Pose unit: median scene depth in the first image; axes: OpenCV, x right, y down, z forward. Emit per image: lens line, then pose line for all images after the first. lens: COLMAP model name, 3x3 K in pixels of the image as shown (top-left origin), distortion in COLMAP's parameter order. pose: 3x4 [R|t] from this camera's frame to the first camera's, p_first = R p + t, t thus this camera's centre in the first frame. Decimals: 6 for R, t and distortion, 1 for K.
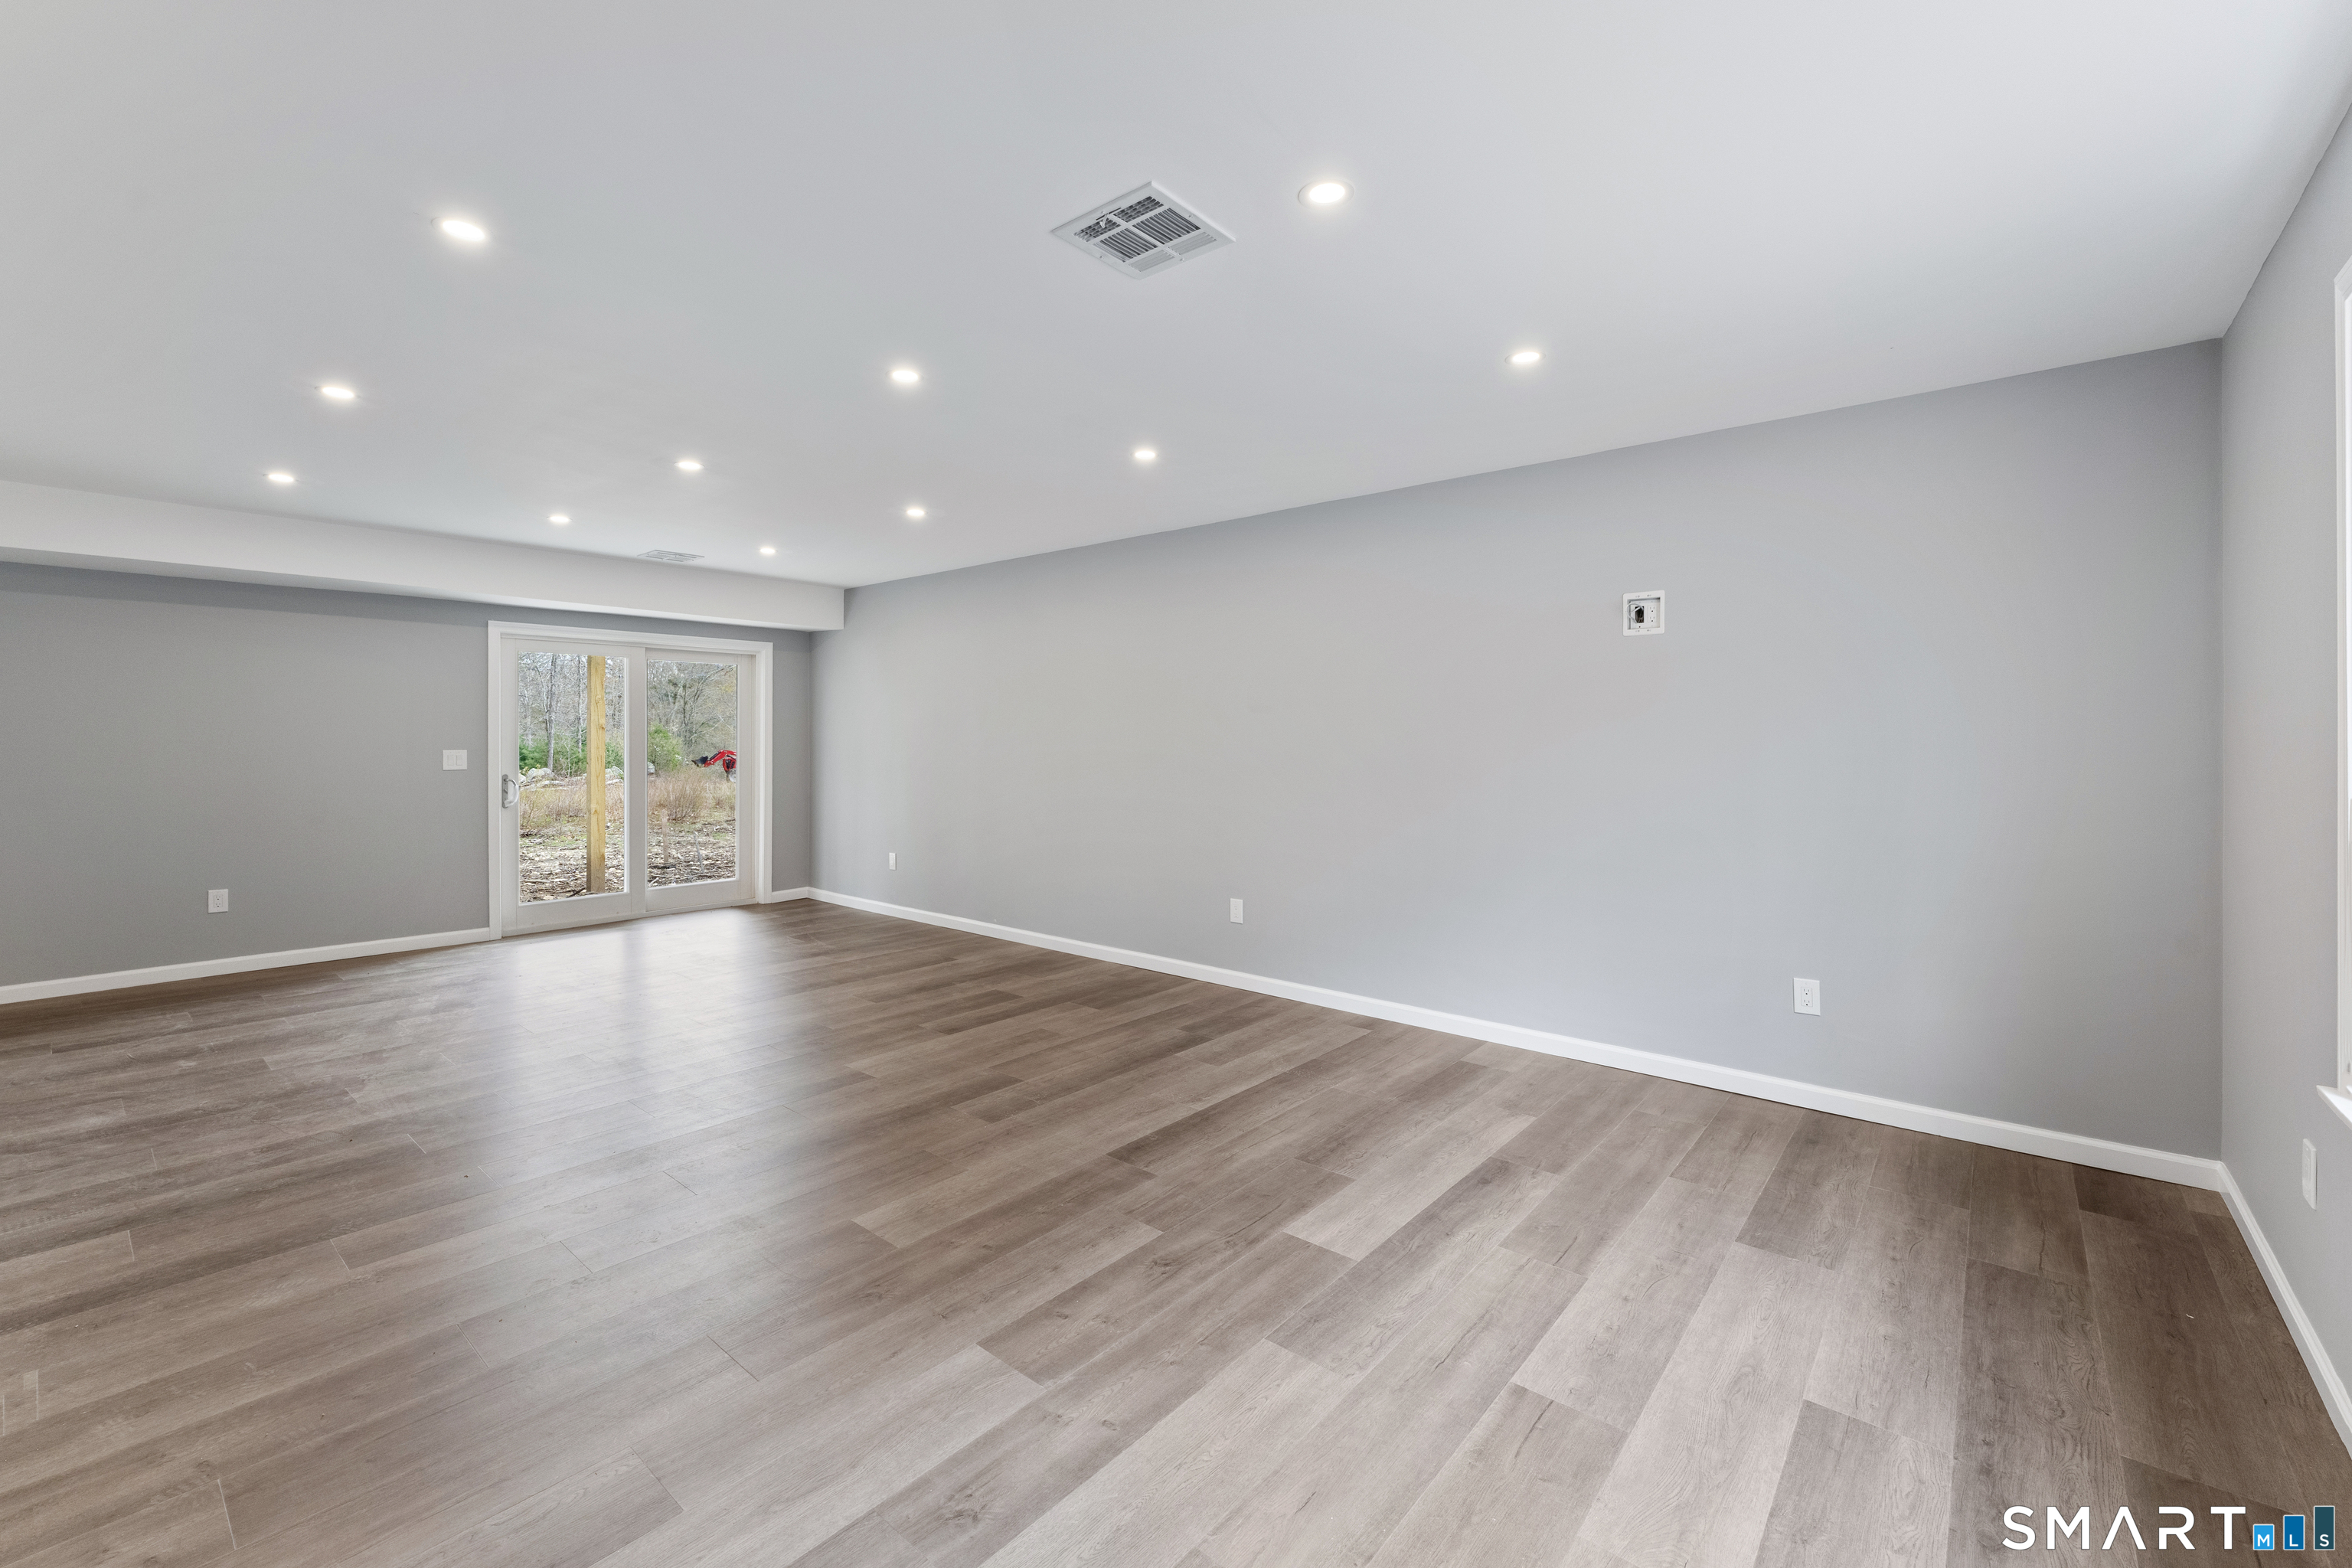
lens RADIAL K [[978.3, 0, 1178.9], [0, 978.3, 708.6], [0, 0, 1]] dist [-0.000151, -0.000578]
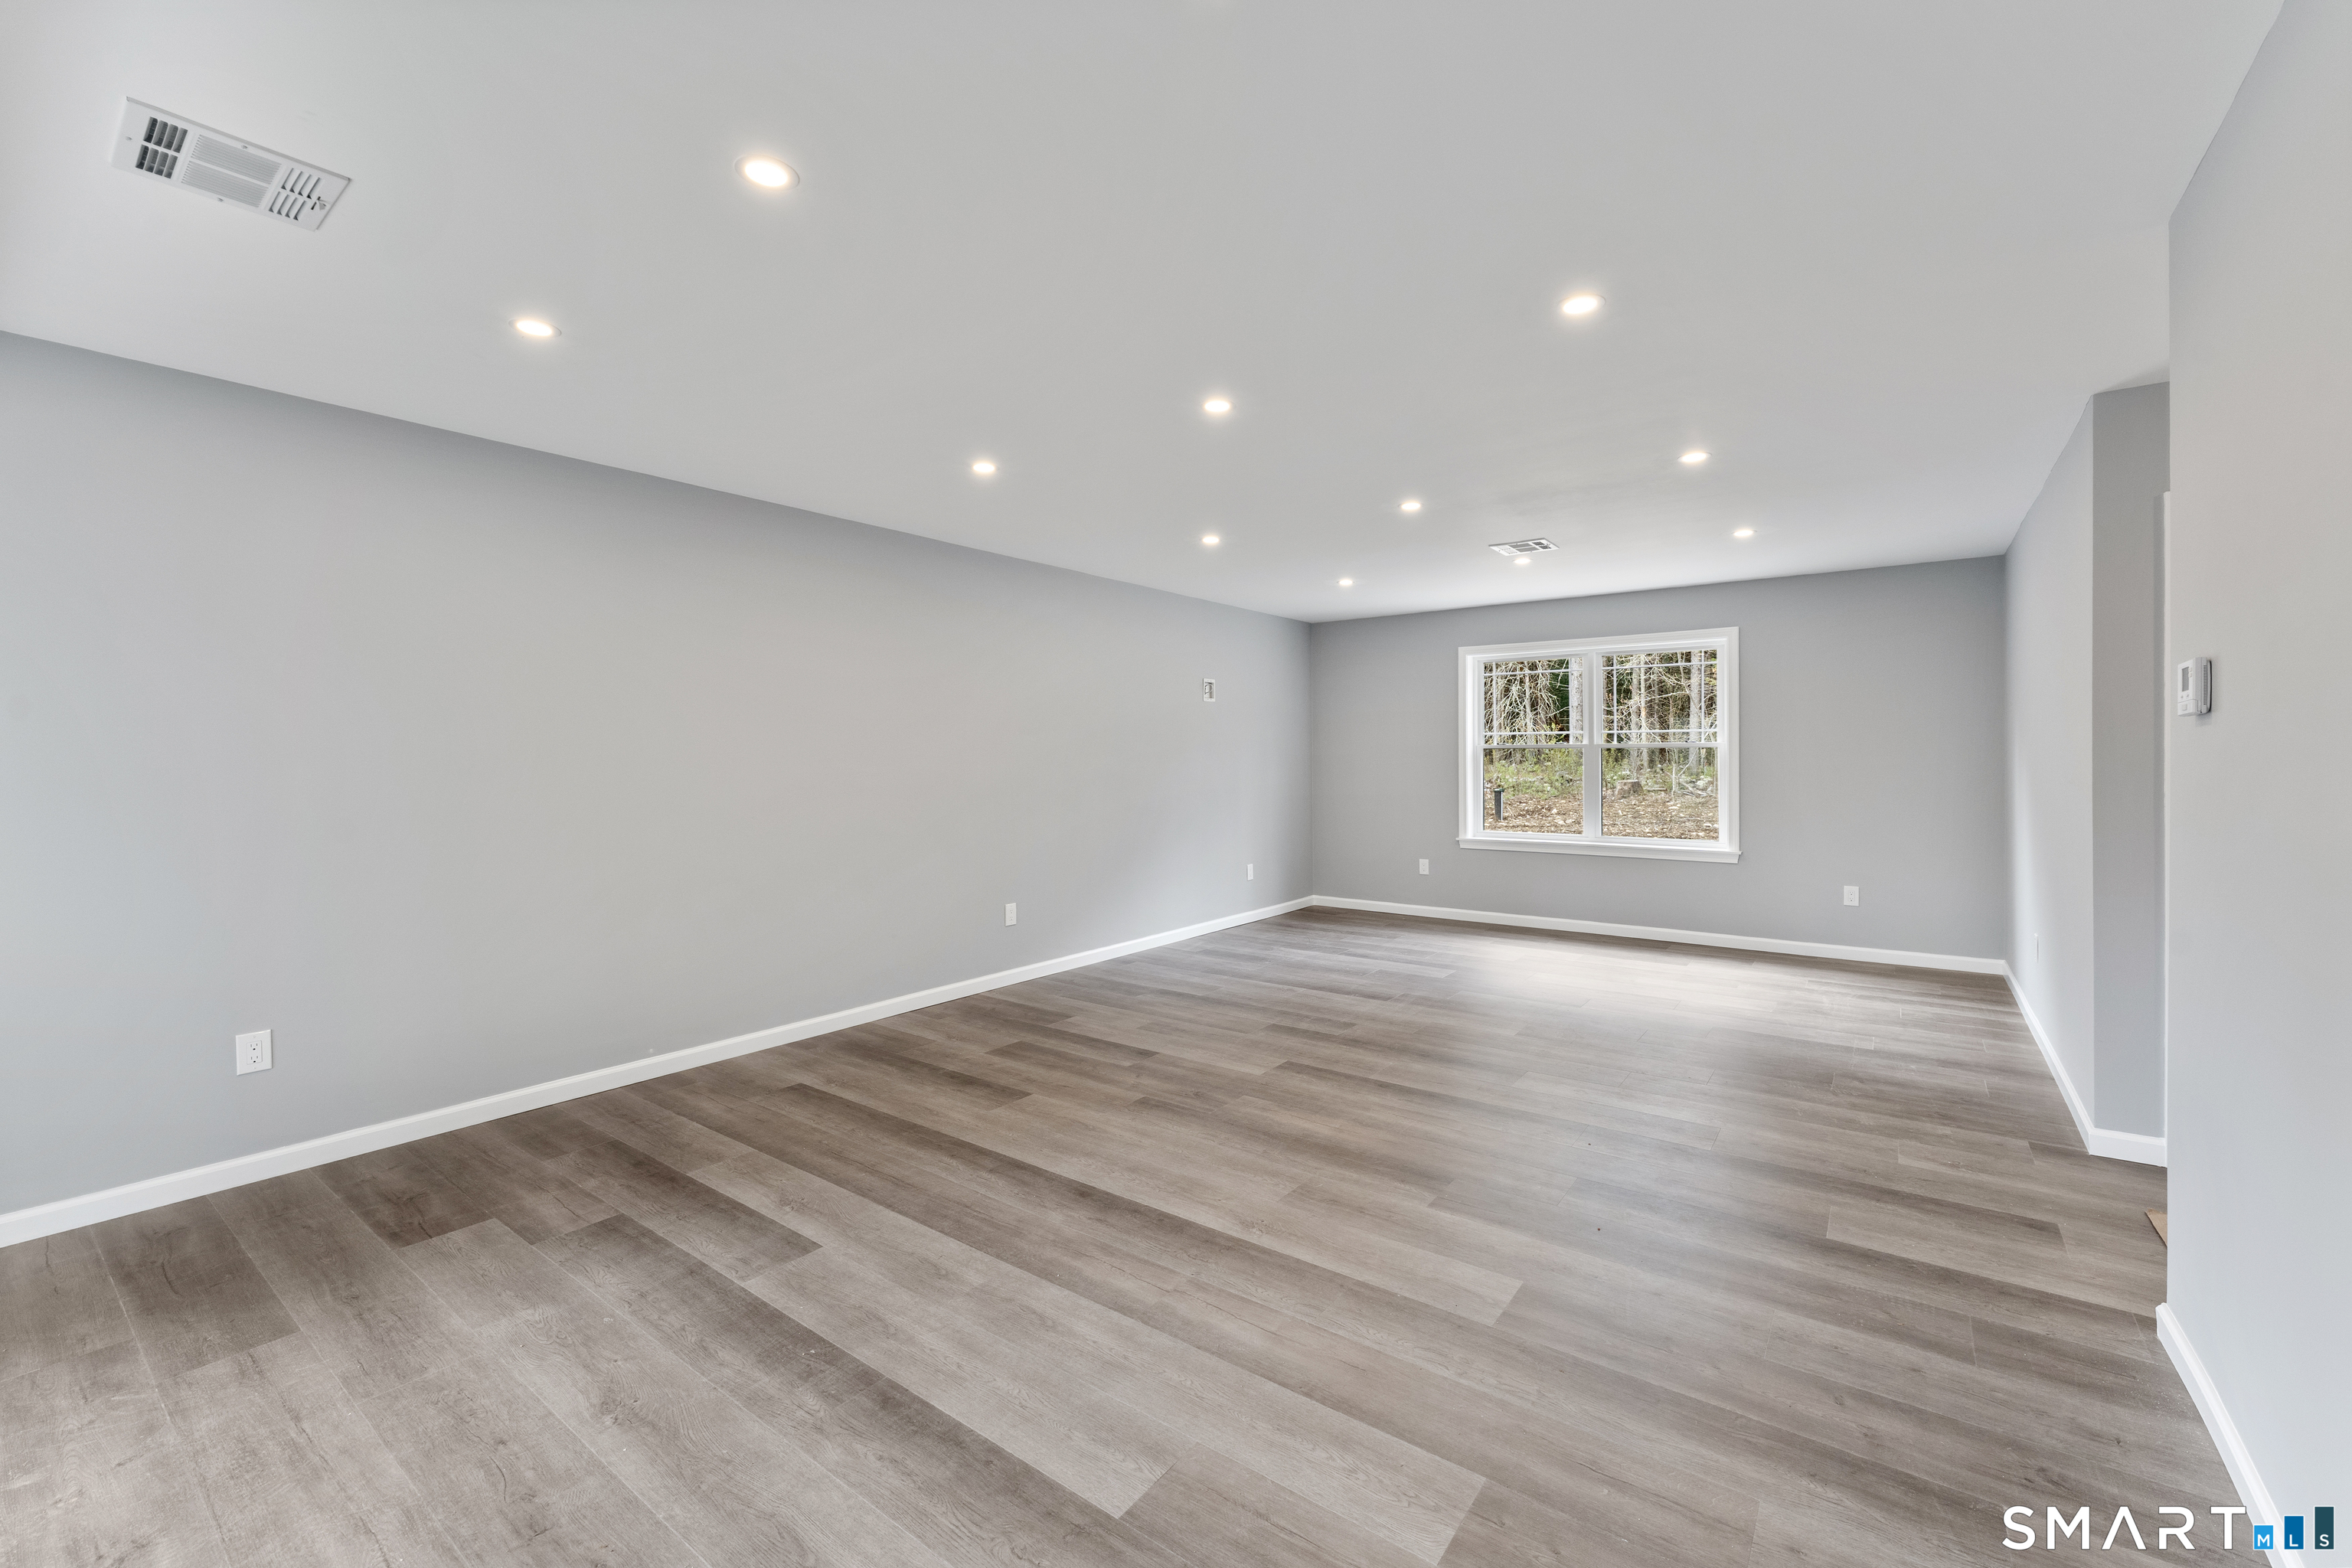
lens RADIAL K [[941.0, 0, 1184.4], [0, 941.0, 753.3], [0, 0, 1]] dist [-0.001313, -0.000111]
pose [[-0.059242, 0.002748, 0.998240, -1.546952], [-0.025772, 0.999659, -0.004282, 0.037189], [-0.997911, -0.025981, -0.059151, 1.335067]]
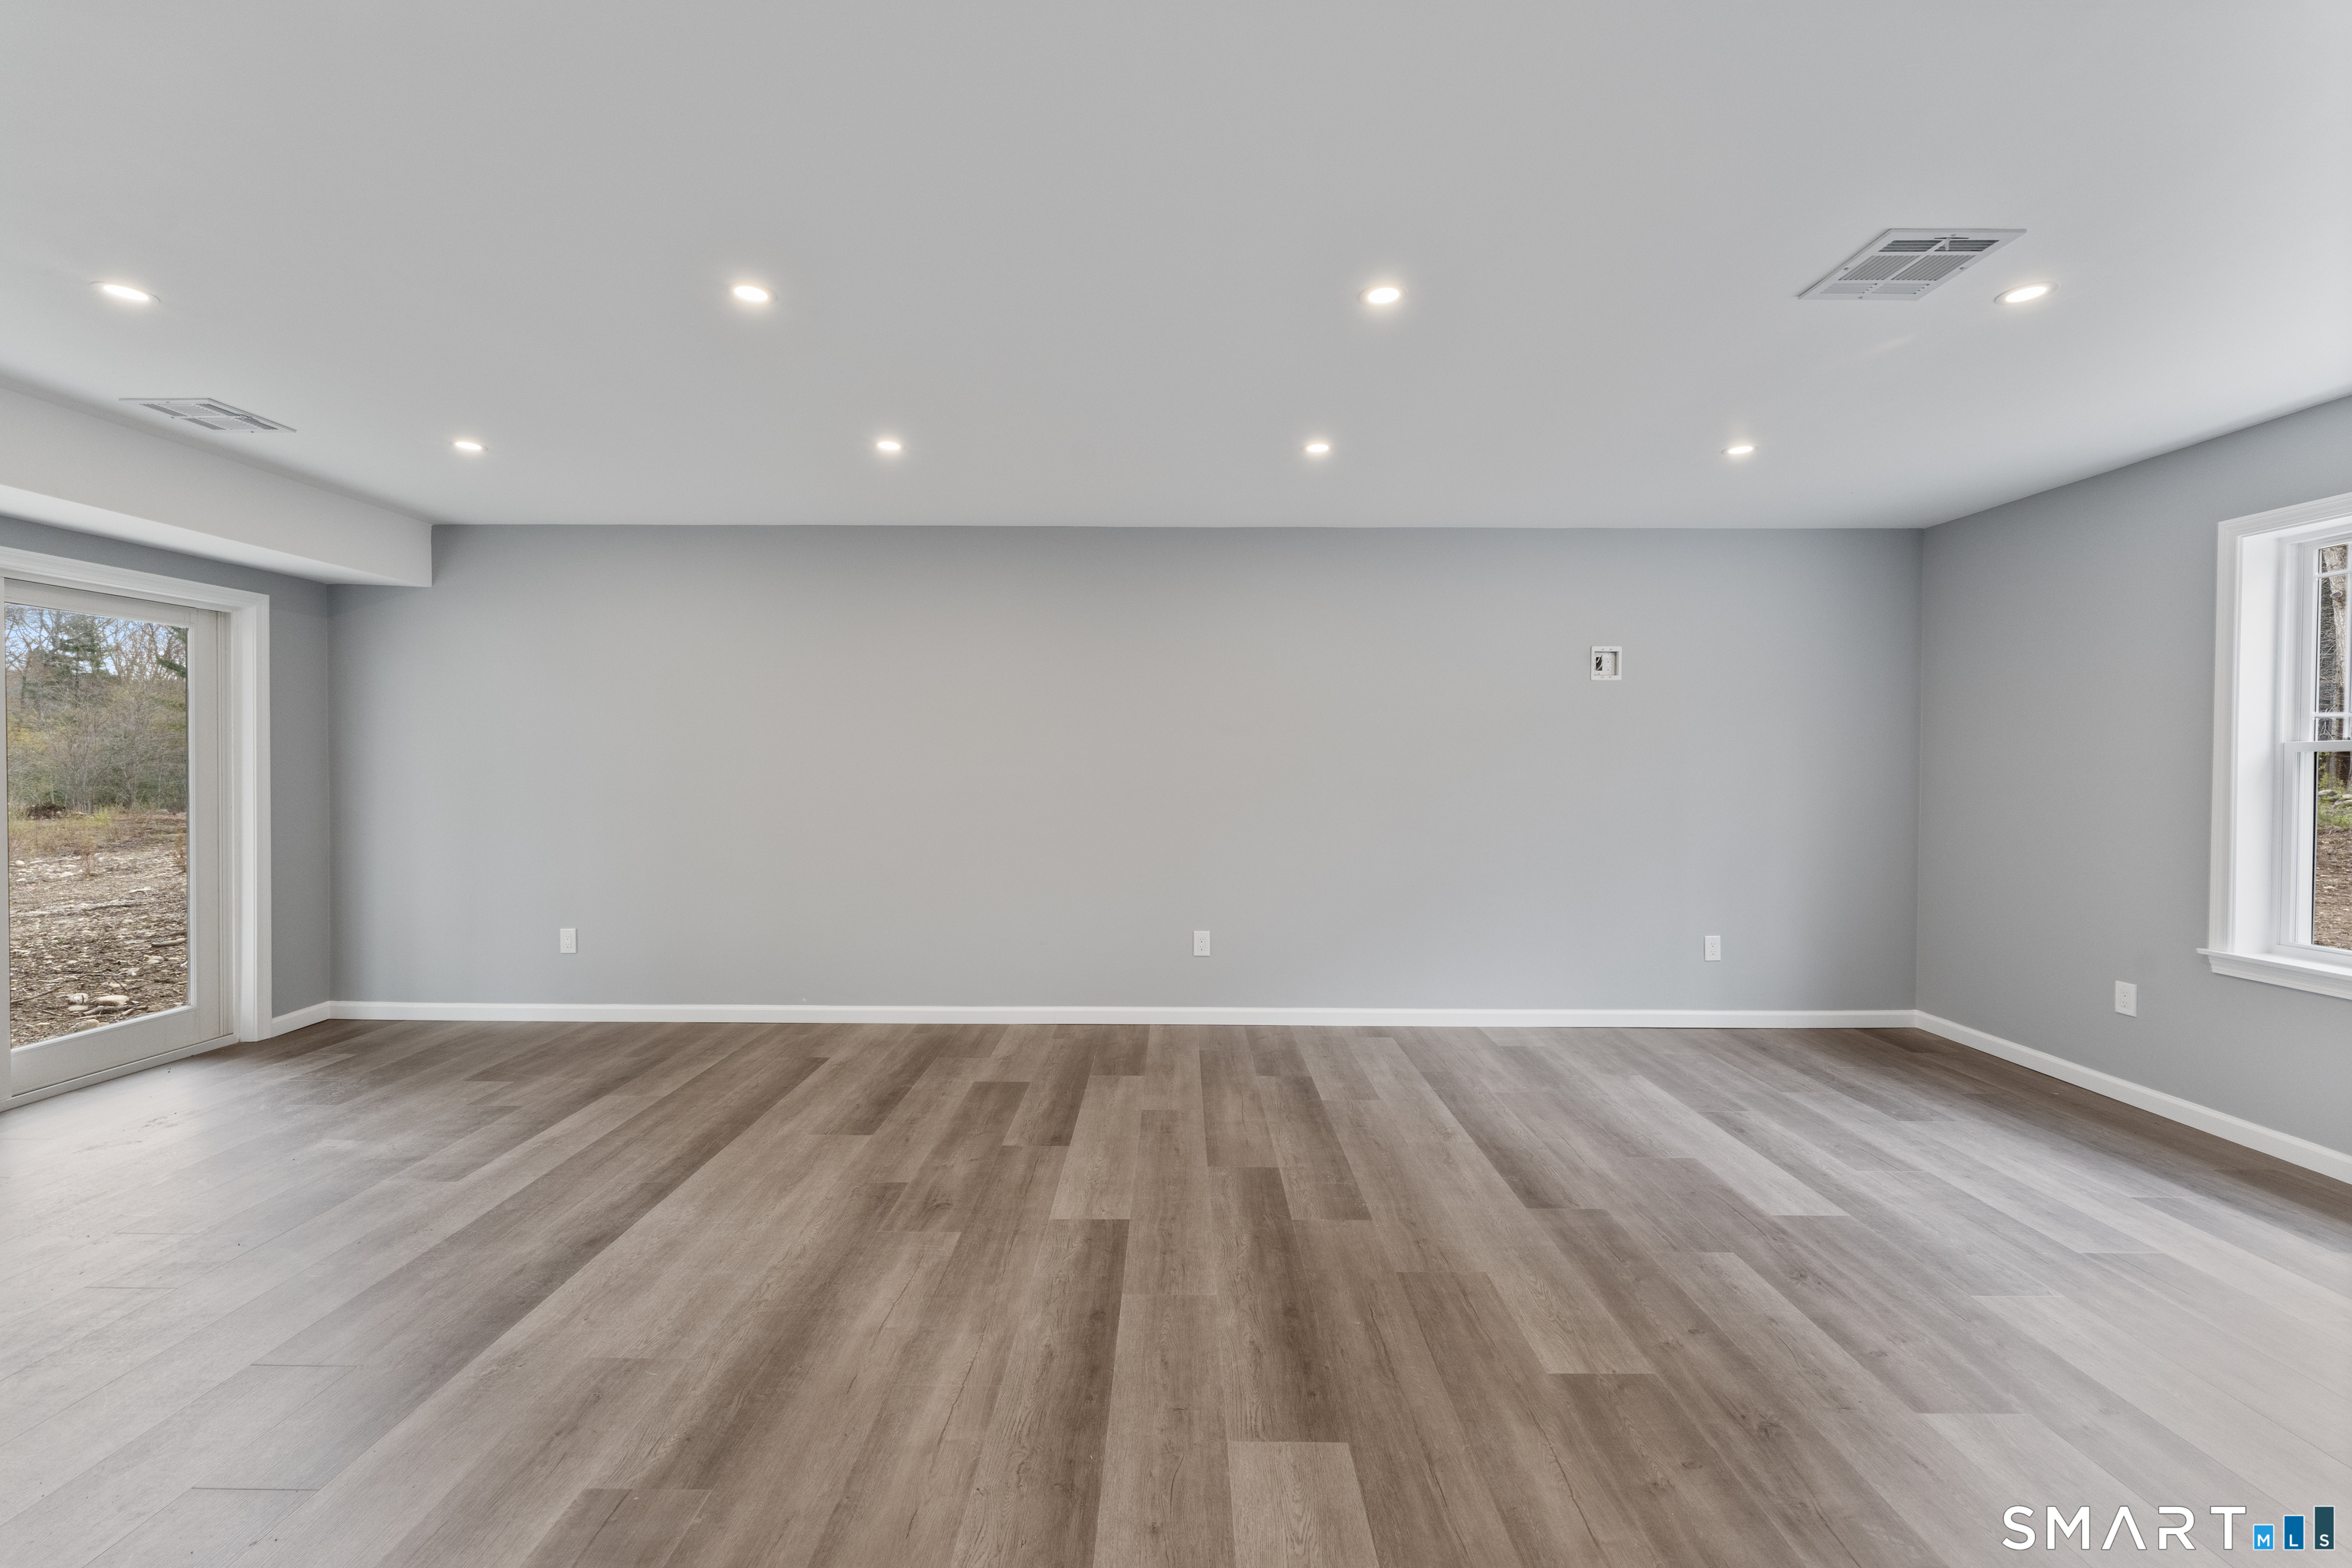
lens RADIAL K [[941.0, 0, 1184.4], [0, 941.0, 753.3], [0, 0, 1]] dist [-0.001313, -0.000111]
pose [[0.763523, 0.006118, 0.645752, -0.830933], [-0.022402, 0.999604, 0.017017, 0.011824], [-0.645392, -0.027459, 0.763358, 0.490722]]
